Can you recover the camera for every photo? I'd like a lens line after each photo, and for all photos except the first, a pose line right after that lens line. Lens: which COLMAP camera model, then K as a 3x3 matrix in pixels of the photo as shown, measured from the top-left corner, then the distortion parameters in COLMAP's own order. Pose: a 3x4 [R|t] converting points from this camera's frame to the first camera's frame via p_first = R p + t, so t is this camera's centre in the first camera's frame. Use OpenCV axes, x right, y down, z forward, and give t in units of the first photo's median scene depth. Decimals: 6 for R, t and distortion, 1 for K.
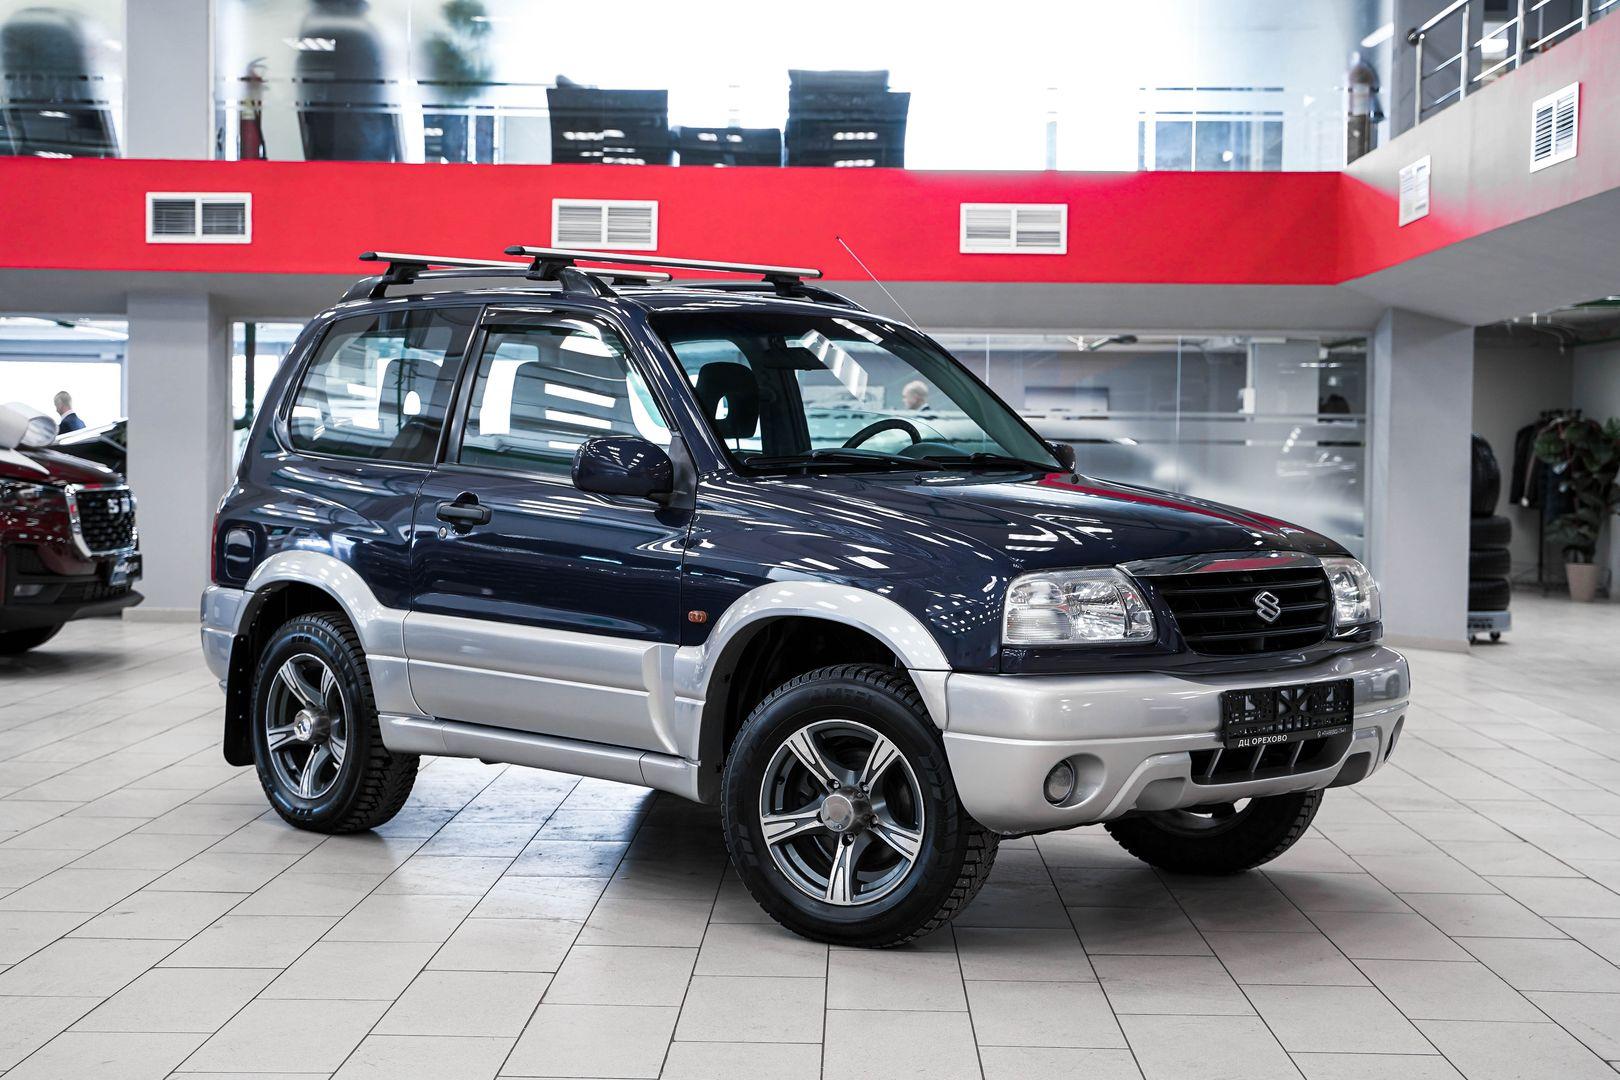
lens RADIAL K [[2253.2, 0, 801.0], [0, 2253.2, 539.5], [0, 0, 1]] dist [0.108126, 0.000000]
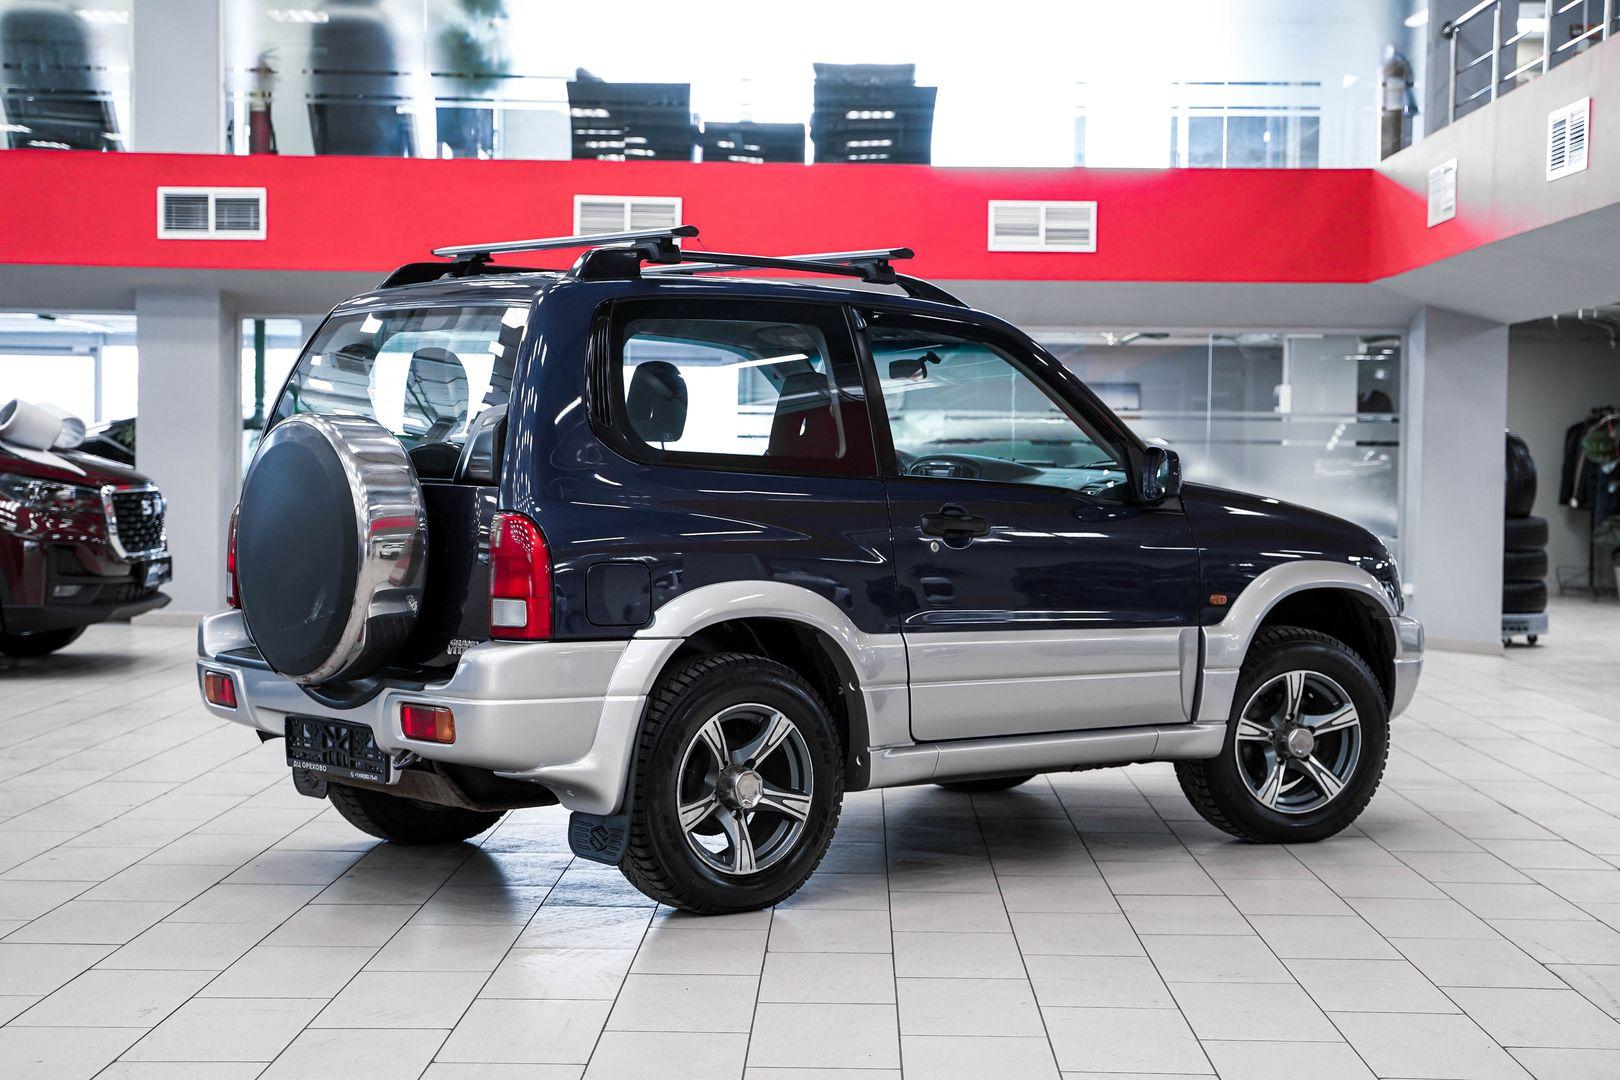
lens RADIAL K [[2541.3, 0, 823.1], [0, 2541.3, 549.8], [0, 0, 1]] dist [0.173065, 0.000000]
pose [[0.999947, -0.000846, 0.010303, -0.012824], [0.000833, 0.999999, 0.001238, 0.002323], [-0.010304, -0.001230, 0.999946, -0.110658]]
